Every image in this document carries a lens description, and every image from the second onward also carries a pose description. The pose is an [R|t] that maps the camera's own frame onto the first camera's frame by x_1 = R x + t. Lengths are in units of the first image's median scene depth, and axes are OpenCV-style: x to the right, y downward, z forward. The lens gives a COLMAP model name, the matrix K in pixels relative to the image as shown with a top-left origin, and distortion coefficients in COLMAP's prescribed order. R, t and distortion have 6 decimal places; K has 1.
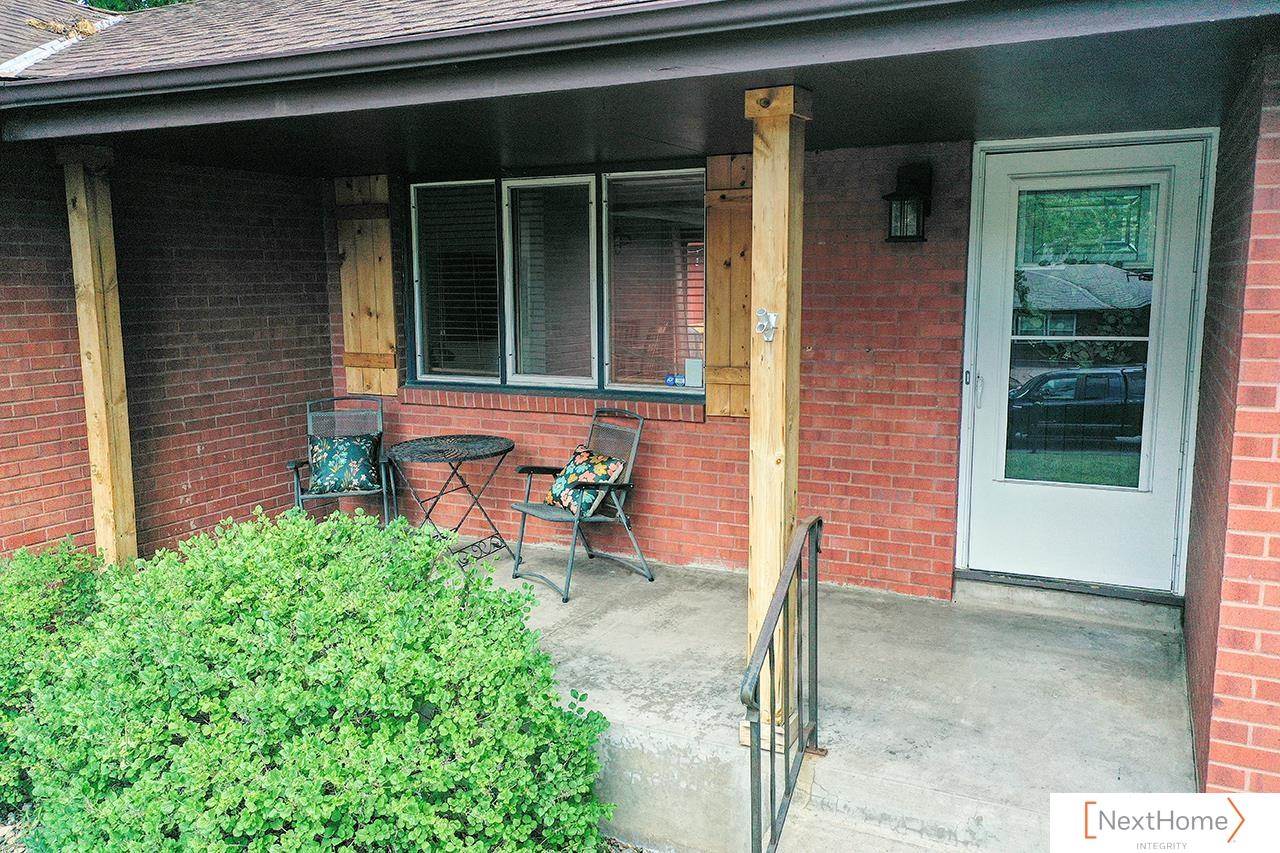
lens RADIAL K [[1023.3, 0, 639.8], [0, 1023.3, 426.3], [0, 0, 1]] dist [0.012362, 0.007857]
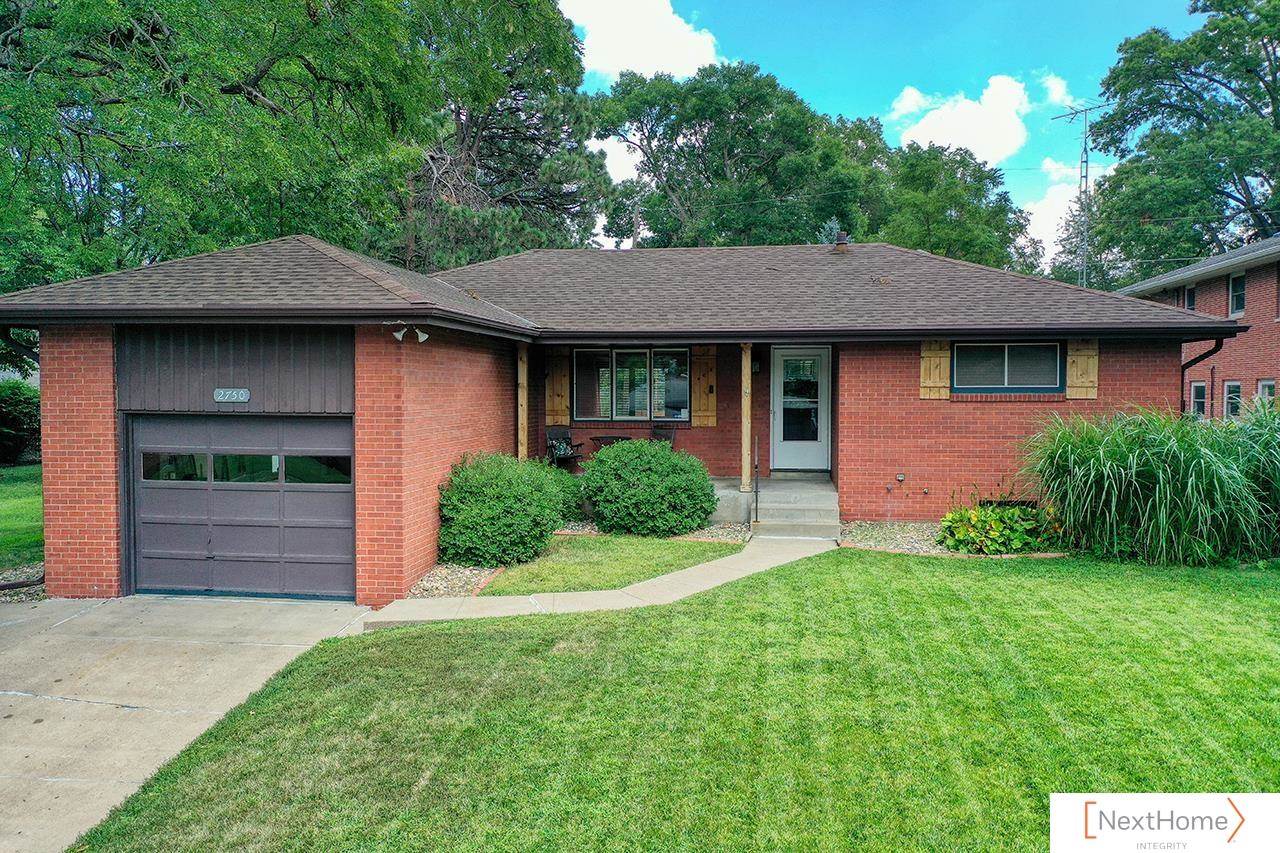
lens RADIAL K [[1023.3, 0, 640.2], [0, 1023.3, 431.6], [0, 0, 1]] dist [0.012362, 0.007857]
pose [[0.946264, -0.005752, 0.323345, -1.243163], [0.039496, 0.994413, -0.097895, 0.345352], [-0.320975, 0.105405, 0.941204, -2.148303]]
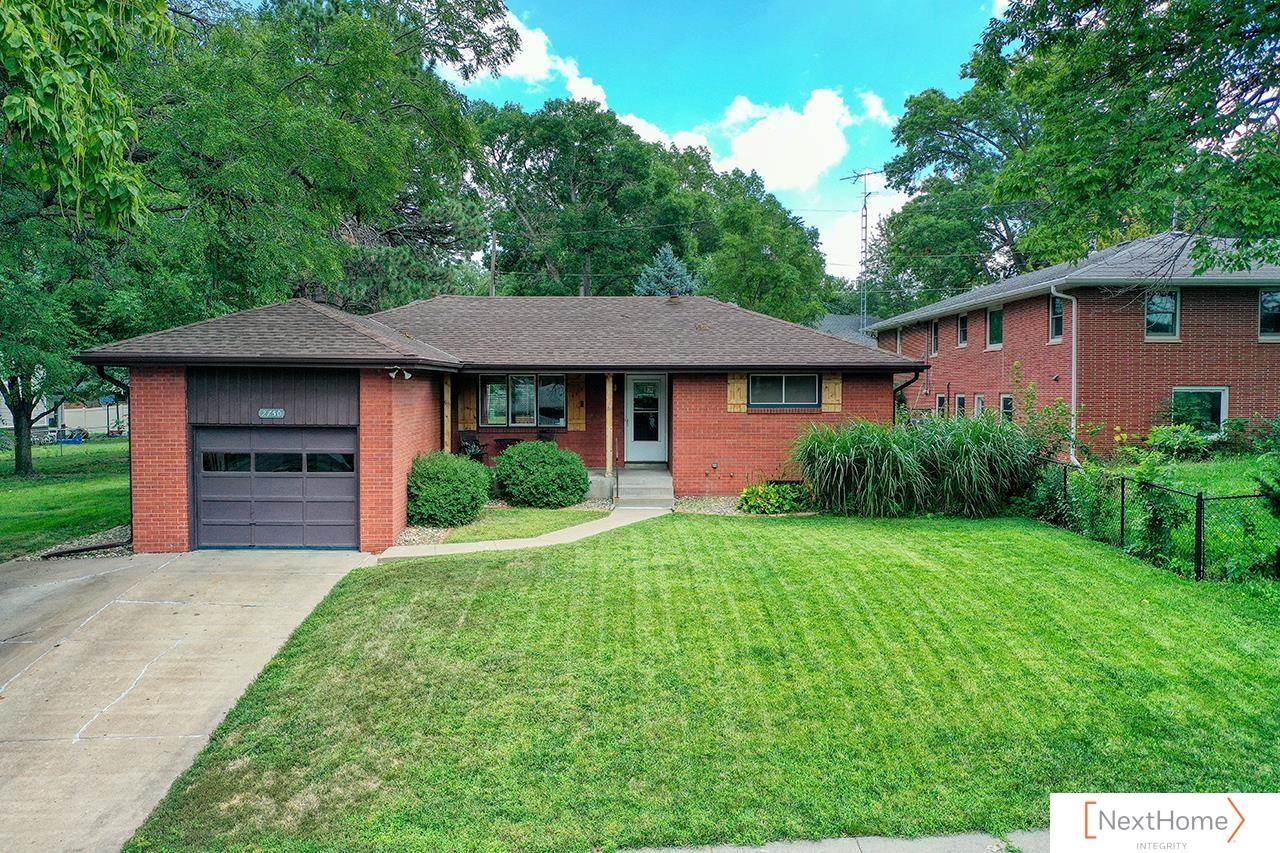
lens RADIAL K [[1023.3, 0, 639.2], [0, 1023.3, 425.7], [0, 0, 1]] dist [0.012362, 0.007857]
pose [[0.883466, -0.008248, 0.468422, -1.902055], [0.059869, 0.993635, -0.095420, 0.446084], [-0.464654, 0.112344, 0.878337, -3.295945]]
